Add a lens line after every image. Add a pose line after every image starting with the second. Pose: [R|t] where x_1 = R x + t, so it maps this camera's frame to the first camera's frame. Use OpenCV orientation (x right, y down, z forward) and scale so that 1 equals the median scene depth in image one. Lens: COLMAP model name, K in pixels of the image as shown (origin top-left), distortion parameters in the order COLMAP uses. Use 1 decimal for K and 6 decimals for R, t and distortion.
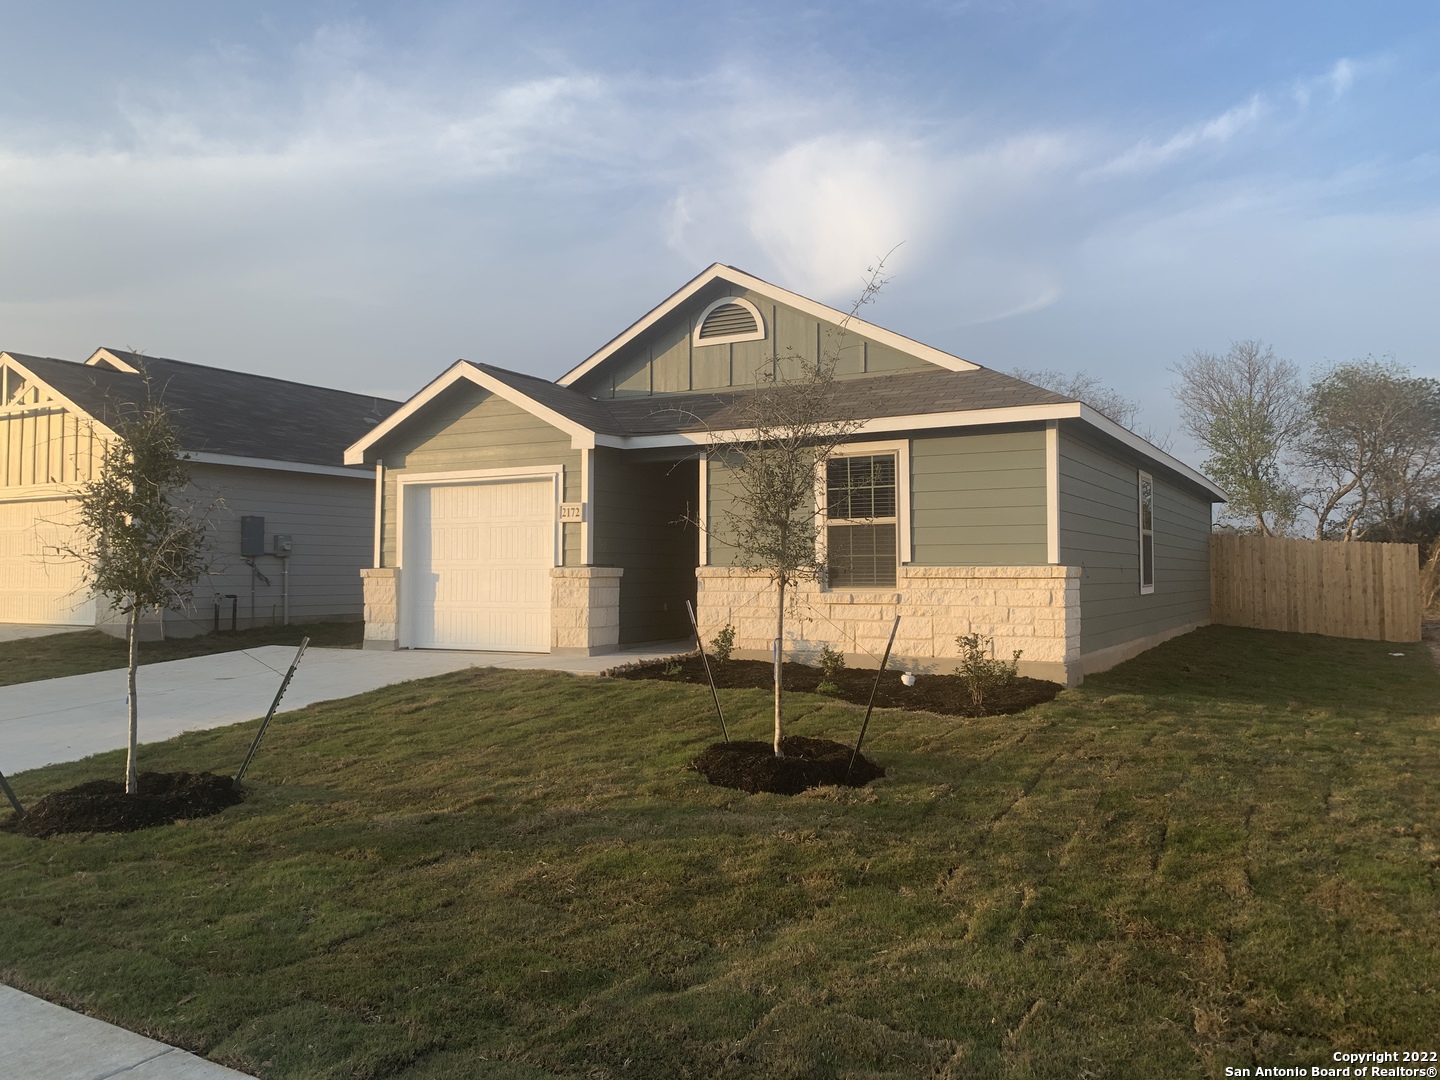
lens RADIAL K [[1101.5, 0, 727.6], [0, 1101.5, 546.4], [0, 0, 1]] dist [0.089893, -0.148586]
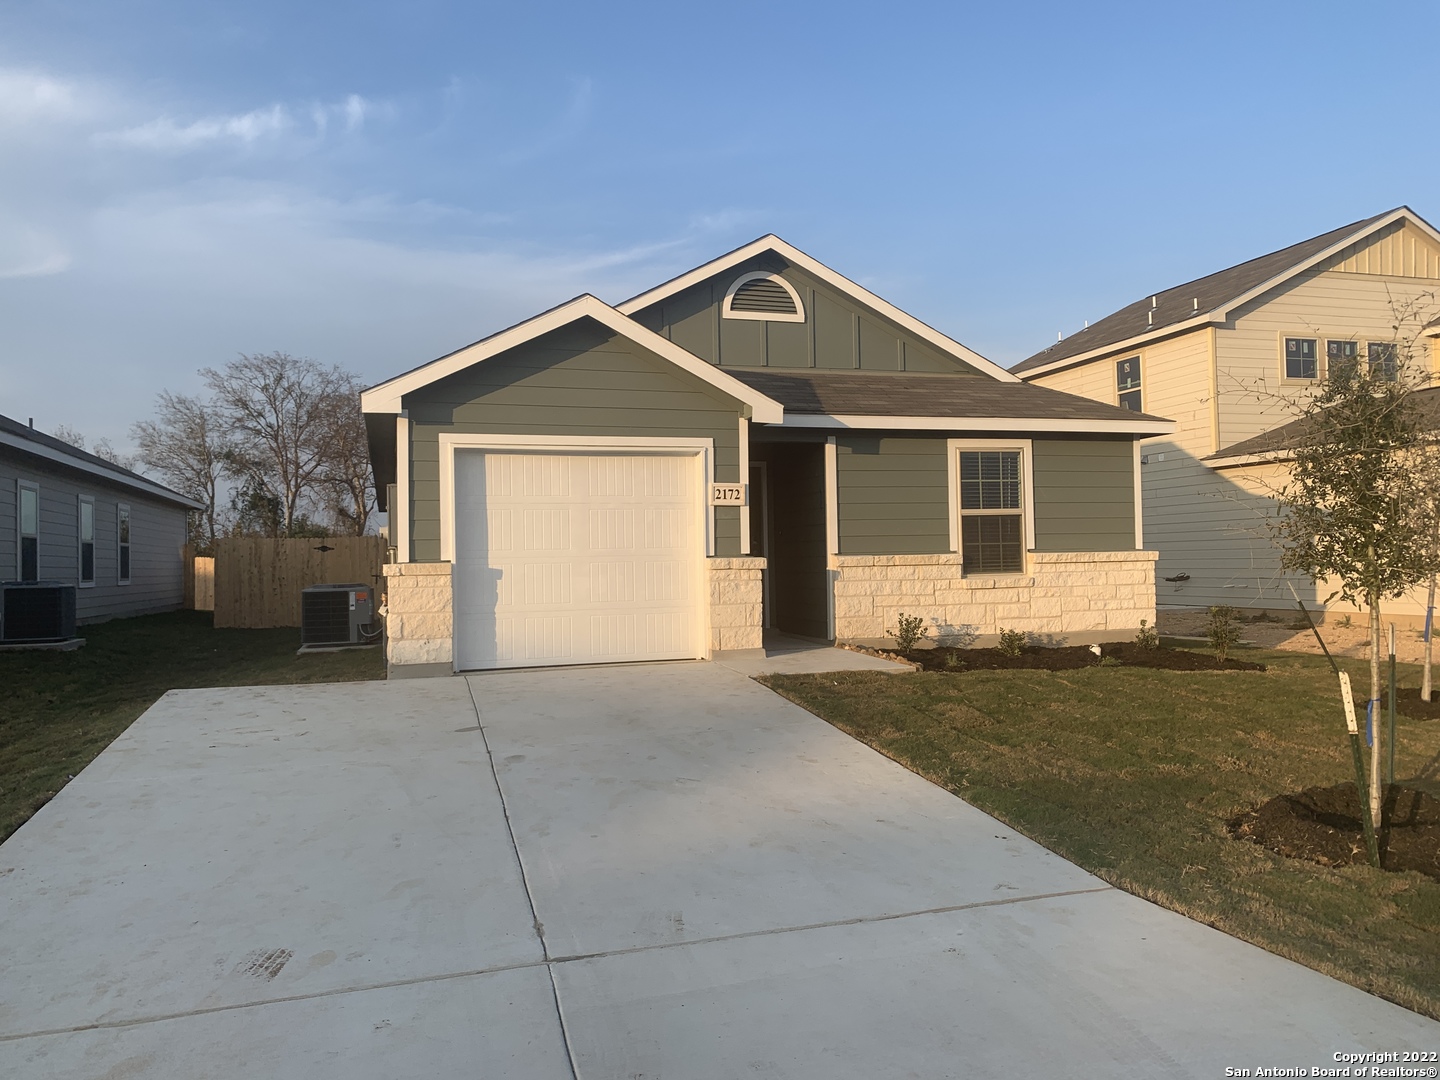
lens RADIAL K [[1046.2, 0, 717.5], [0, 1046.2, 546.2], [0, 0, 1]] dist [0.087575, -0.240688]
pose [[0.695472, -0.003775, 0.718543, -0.742877], [-0.003448, 0.999957, 0.008590, 0.002874], [-0.718545, -0.008452, 0.695429, 0.437983]]
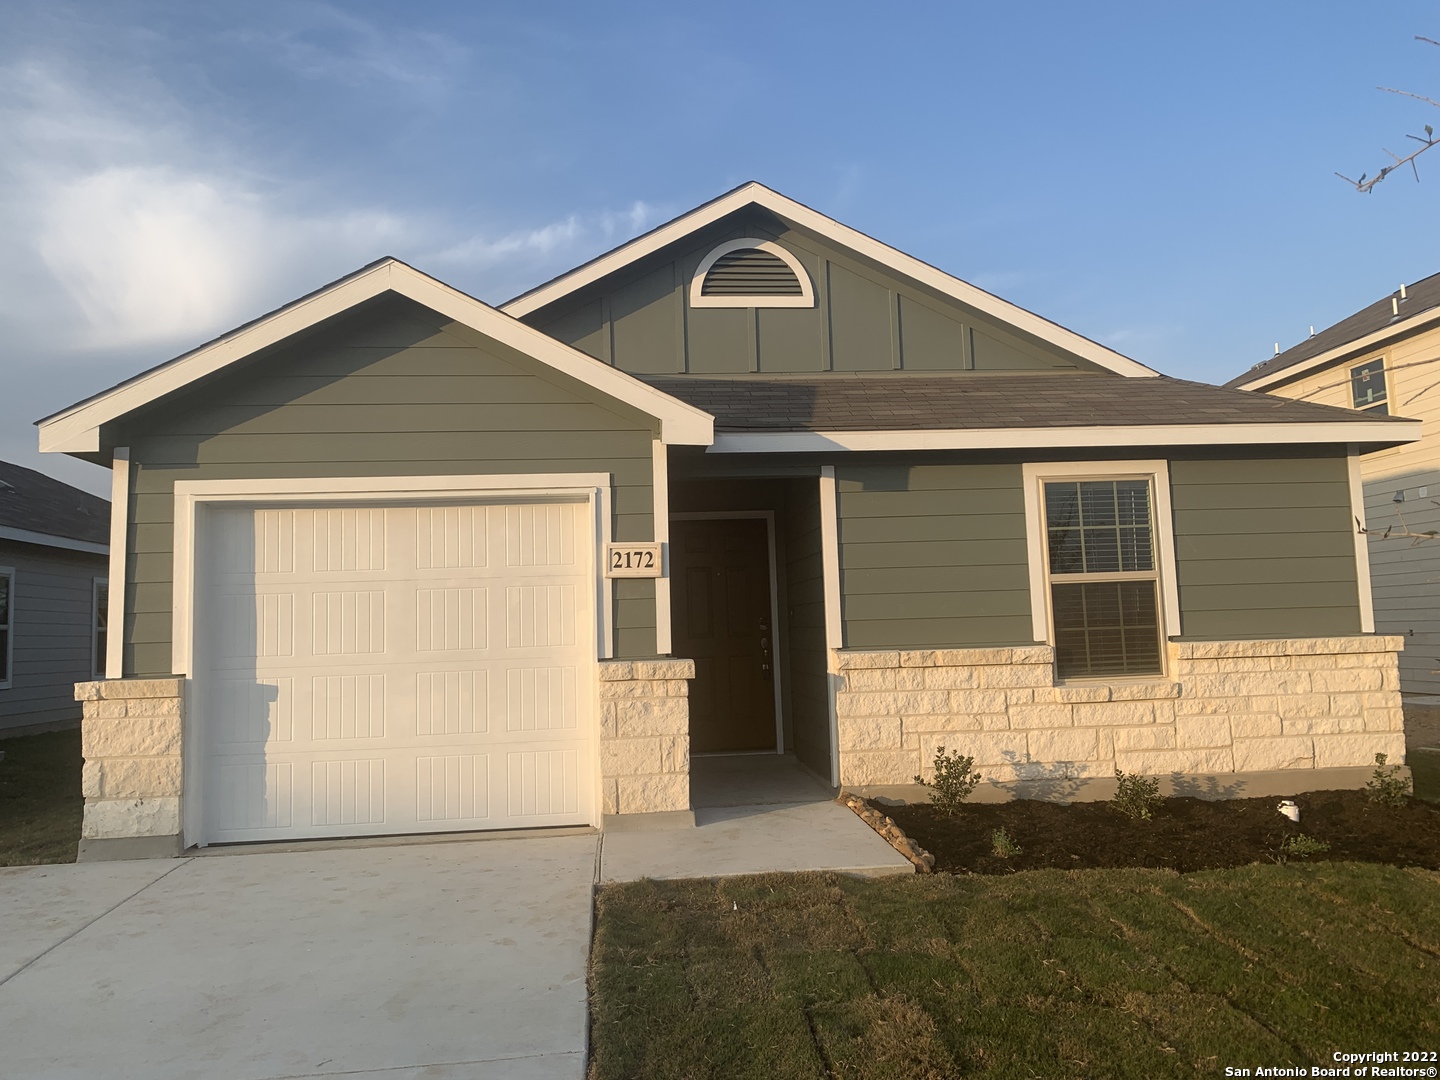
lens RADIAL K [[1074.0, 0, 720.0], [0, 1074.0, 540.0], [0, 0, 1]] dist [0.007496, -0.006875]
pose [[0.823603, 0.023265, 0.566689, -0.409539], [0.015438, 0.997869, -0.063404, -0.006652], [-0.566957, 0.060968, 0.821488, 0.544261]]
